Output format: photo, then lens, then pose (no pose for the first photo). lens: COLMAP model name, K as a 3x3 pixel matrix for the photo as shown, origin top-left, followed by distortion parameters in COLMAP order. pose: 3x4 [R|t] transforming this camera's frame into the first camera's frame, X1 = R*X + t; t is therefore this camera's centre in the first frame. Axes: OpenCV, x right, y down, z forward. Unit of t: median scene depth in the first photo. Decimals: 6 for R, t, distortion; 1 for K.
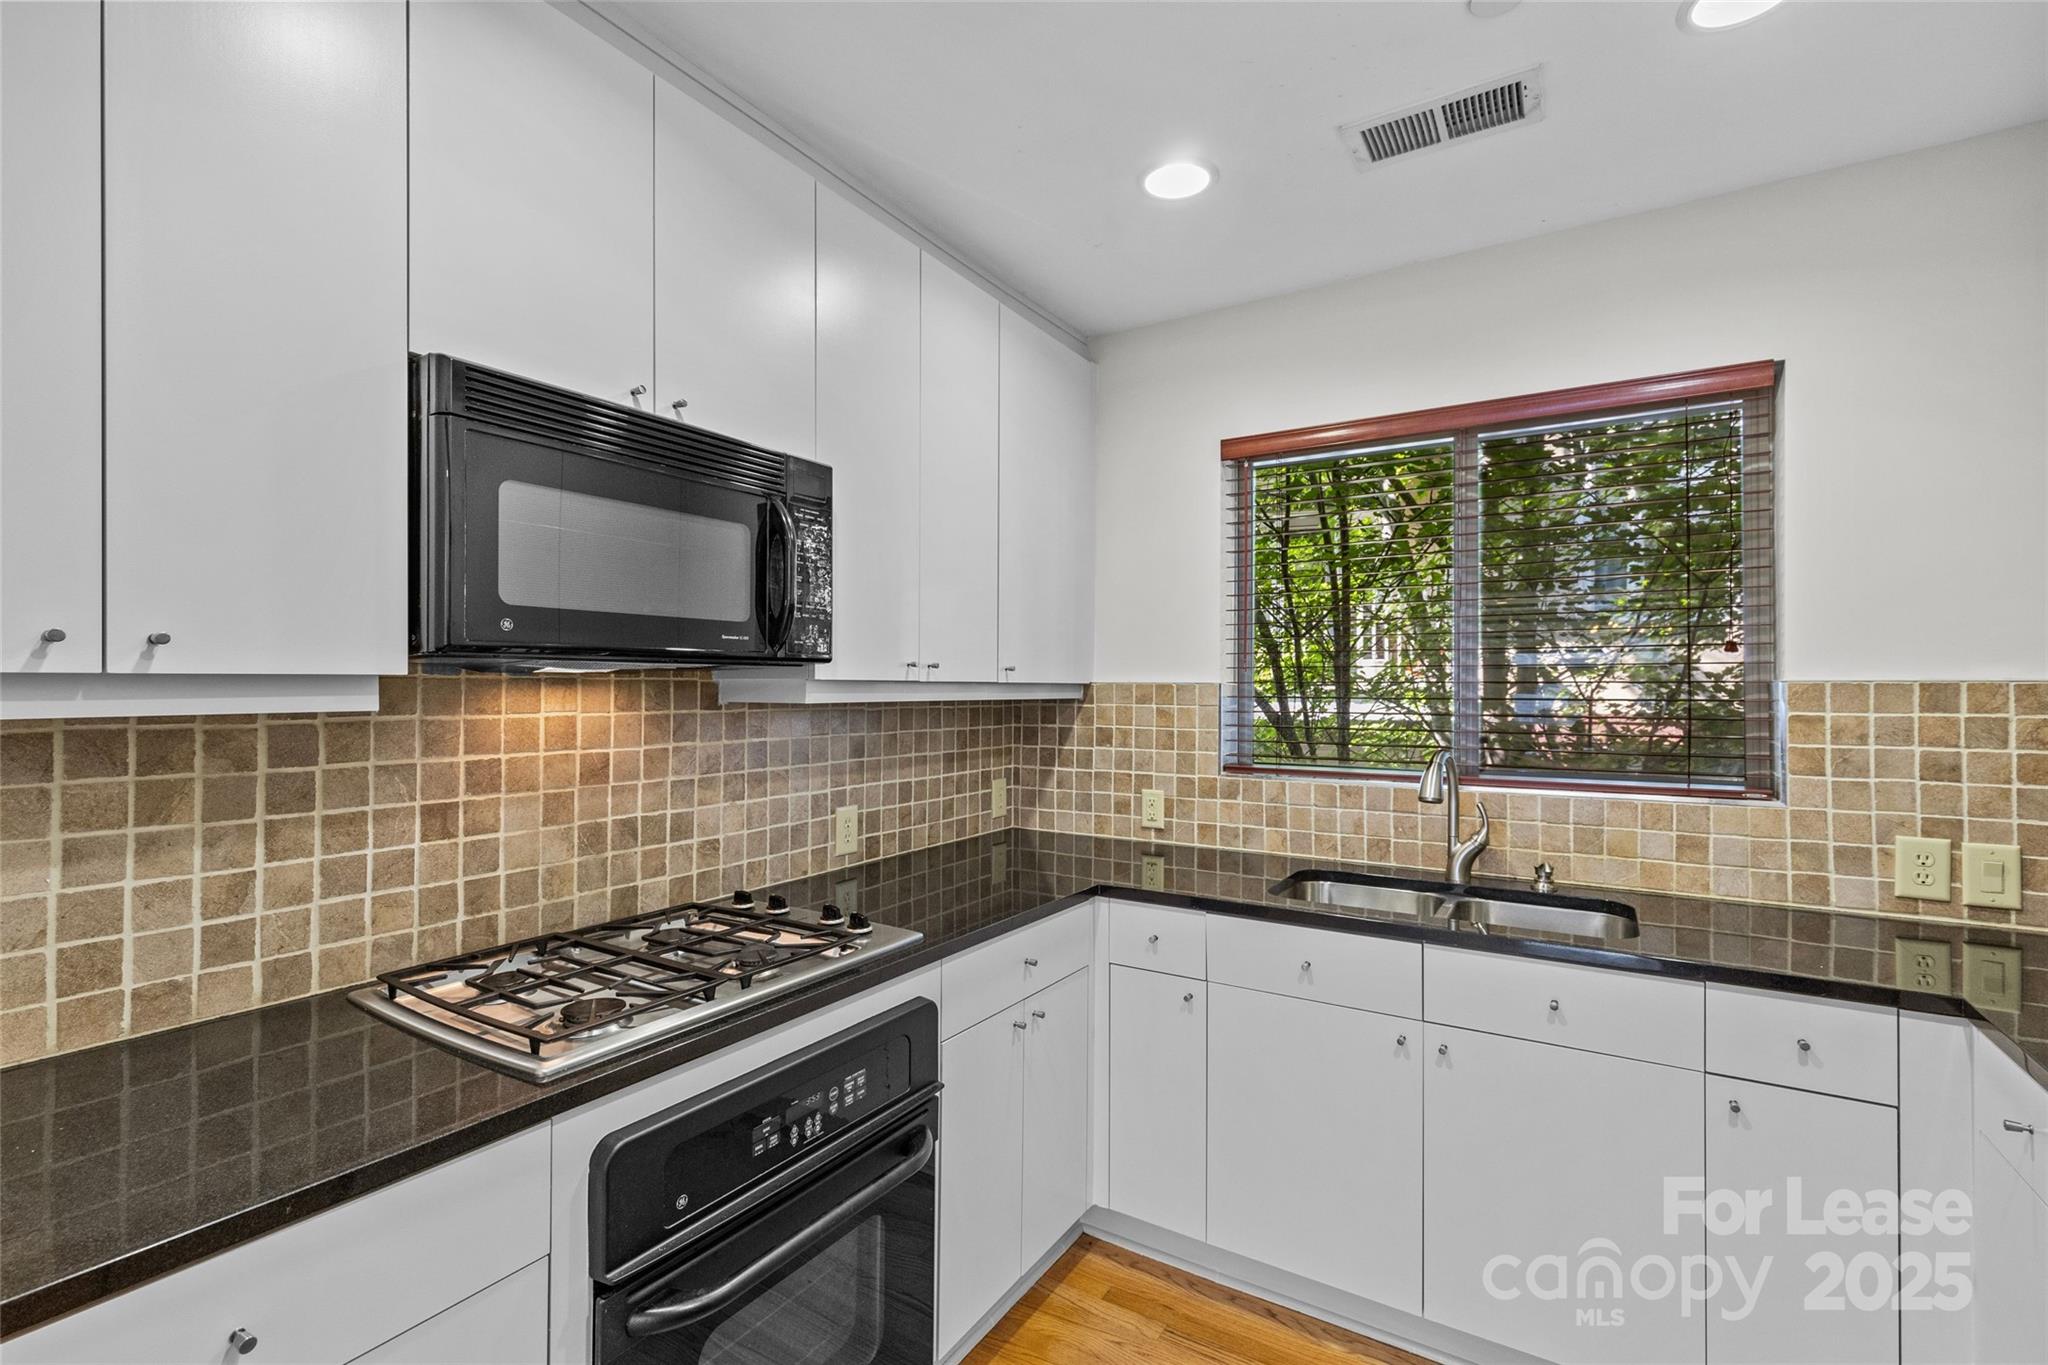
lens RADIAL K [[915.8, 0, 1018.1], [0, 915.8, 685.4], [0, 0, 1]] dist [0.002283, -0.000554]
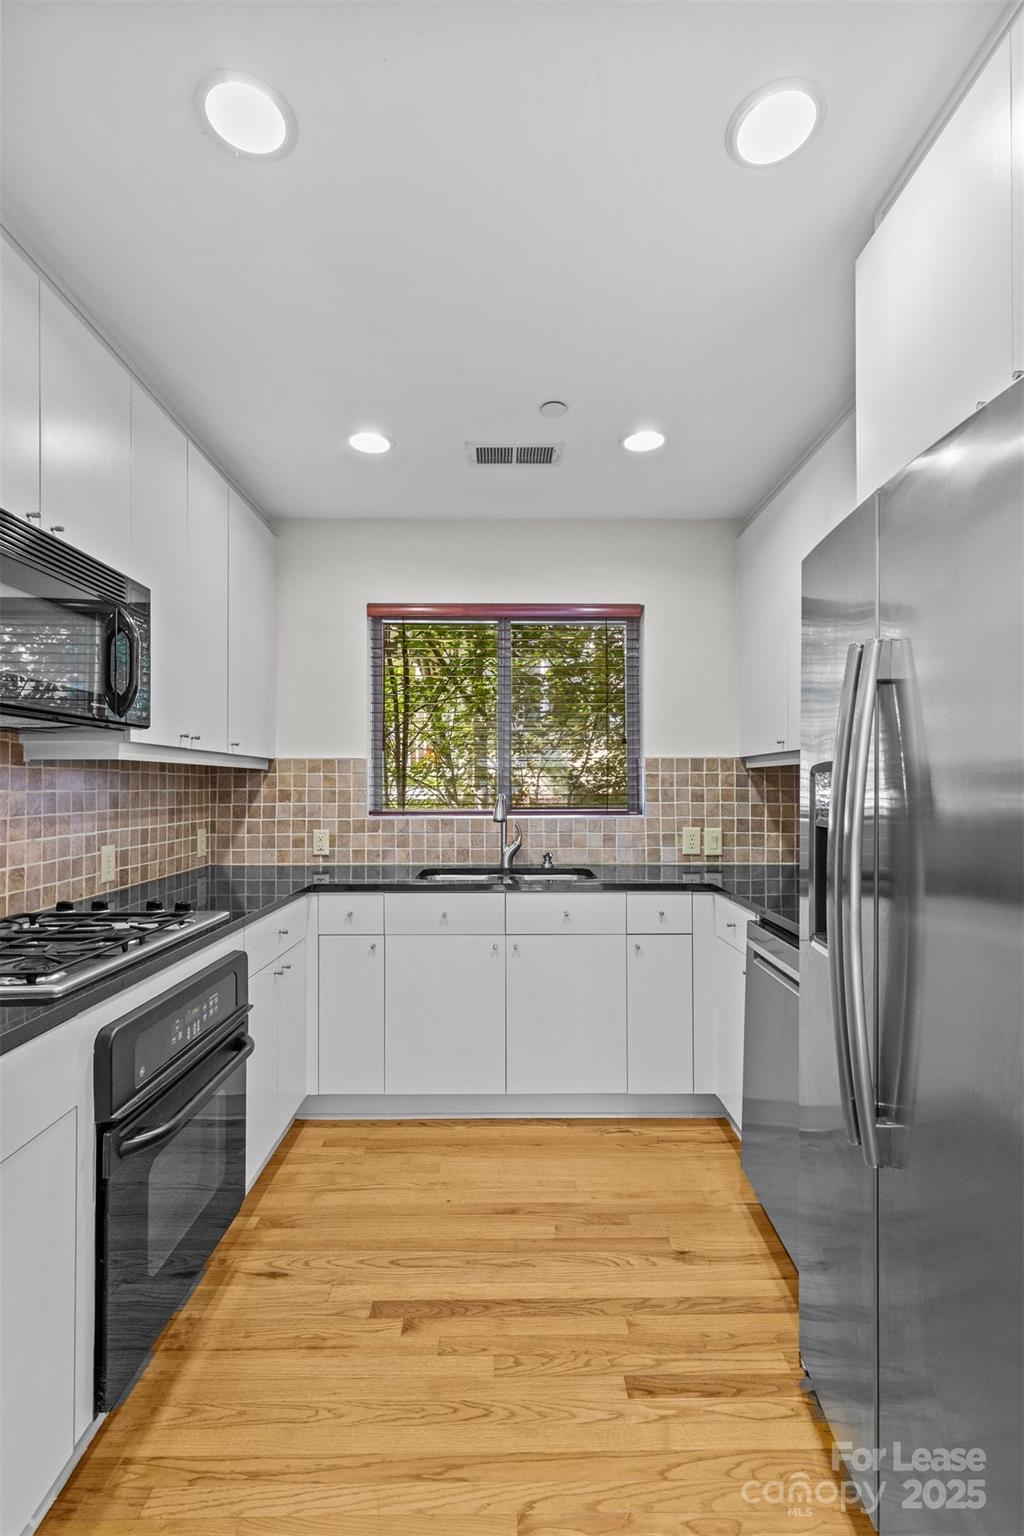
lens RADIAL K [[686.9, 0, 514.5], [0, 686.9, 787.4], [0, 0, 1]] dist [0.002283, -0.000554]
pose [[0.839797, -0.005938, 0.542868, -0.285043], [0.003584, 0.999979, 0.005394, 0.056682], [-0.542888, -0.002584, 0.839801, -0.172054]]
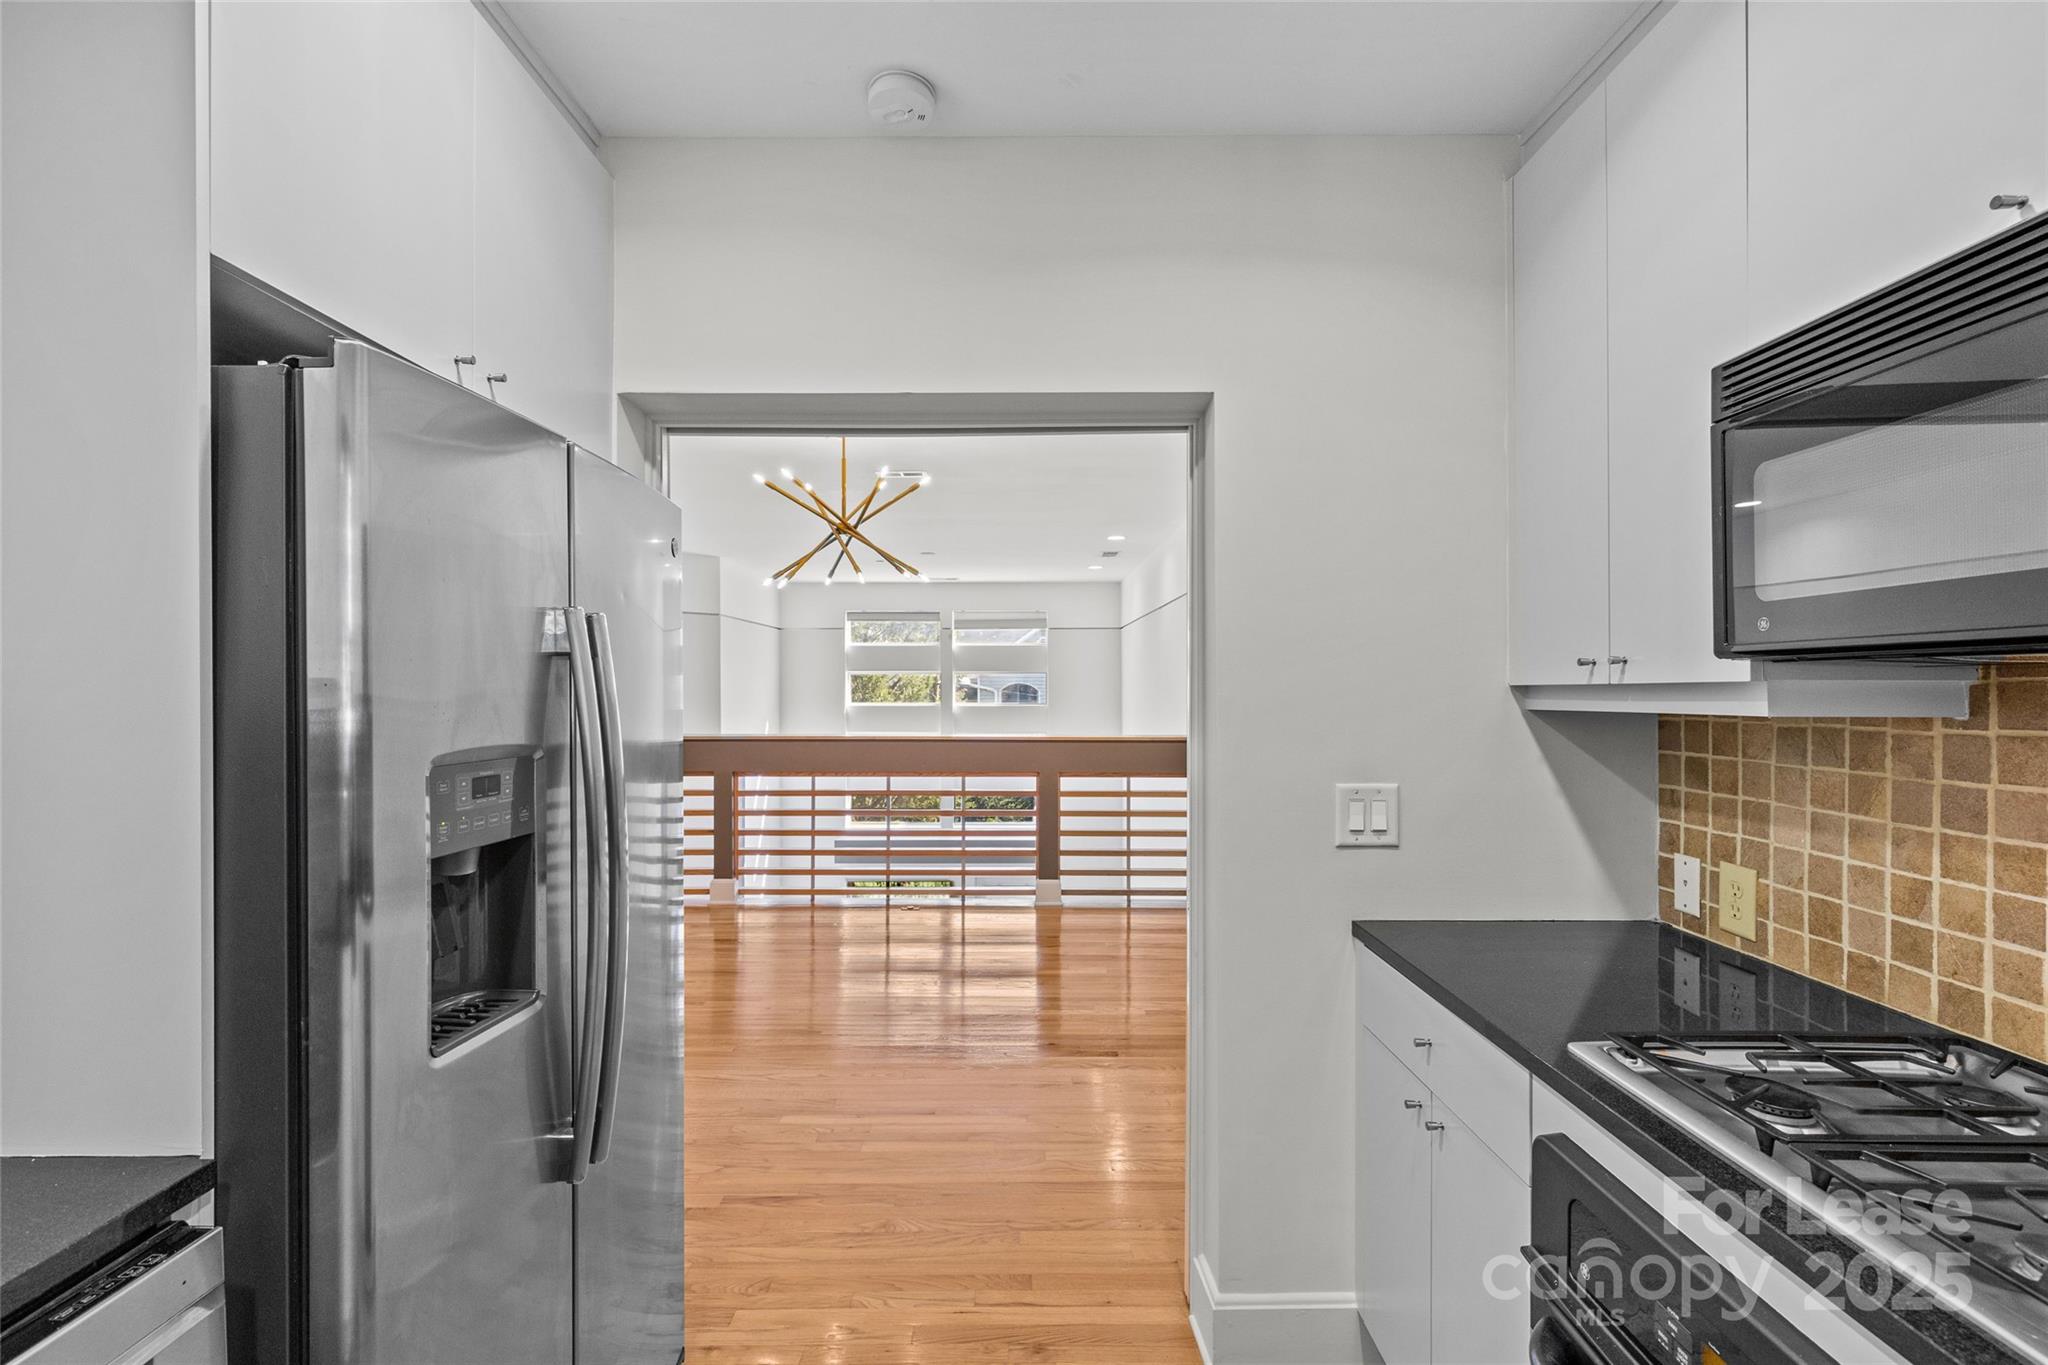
lens RADIAL K [[915.8, 0, 1005.2], [0, 915.8, 684.5], [0, 0, 1]] dist [0.002283, -0.000554]
pose [[-0.856405, -0.004530, -0.516285, 0.353500], [-0.001138, 0.999976, -0.006888, -0.000221], [0.516303, -0.005312, -0.856389, 0.906229]]
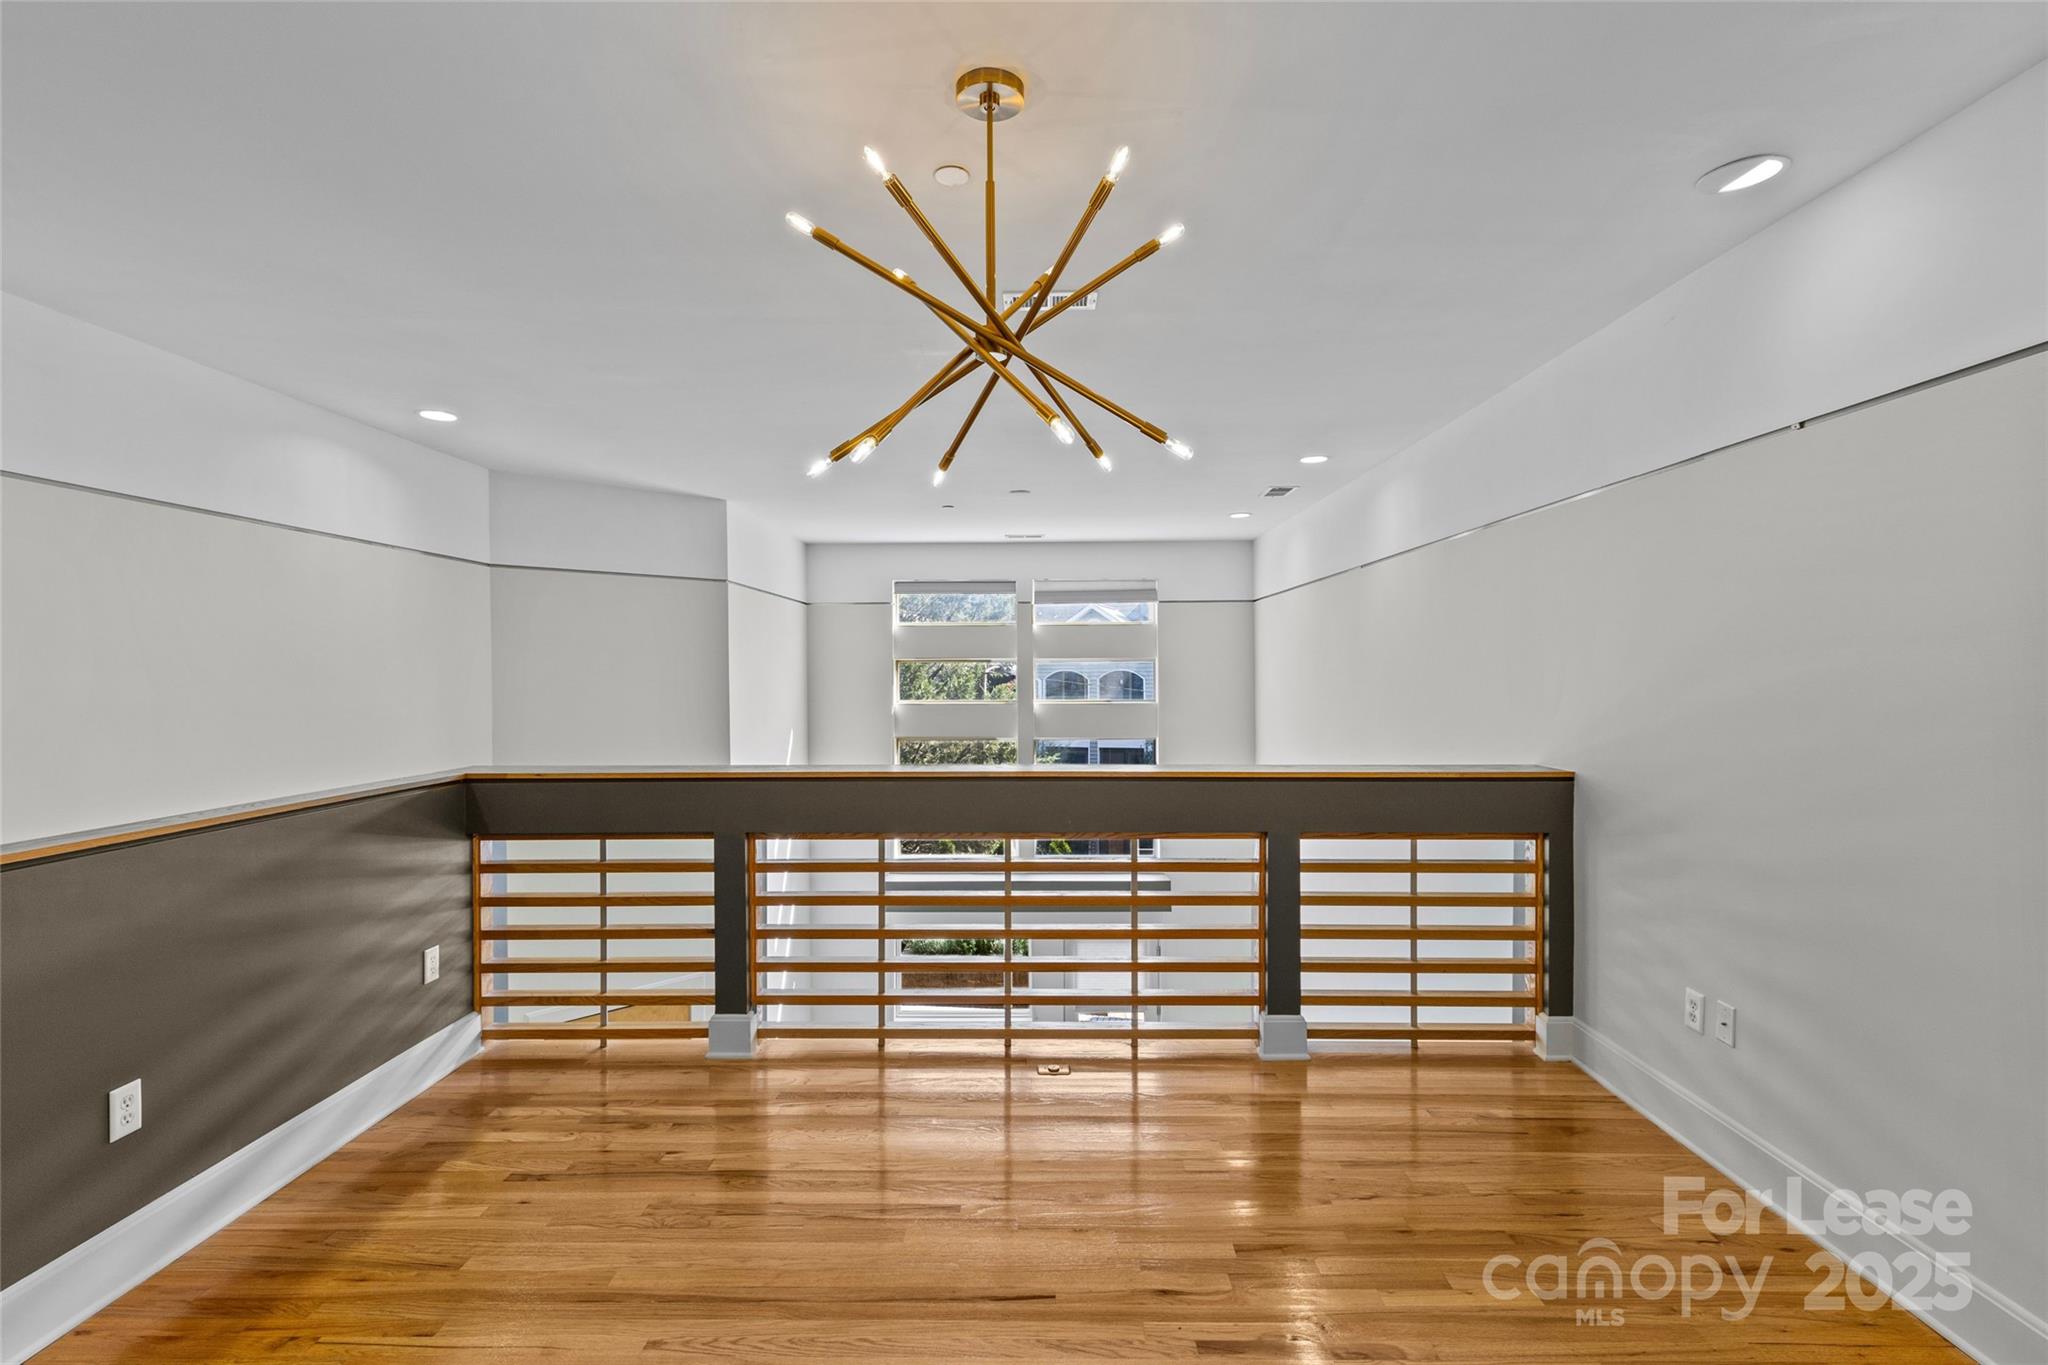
lens RADIAL K [[915.8, 0, 1020.5], [0, 915.8, 682.0], [0, 0, 1]] dist [0.002283, -0.000554]
pose [[-0.855303, 0.006596, -0.518087, 0.258610], [0.003596, 0.999970, 0.006794, -0.010505], [0.518116, 0.003948, -0.855301, 0.543580]]
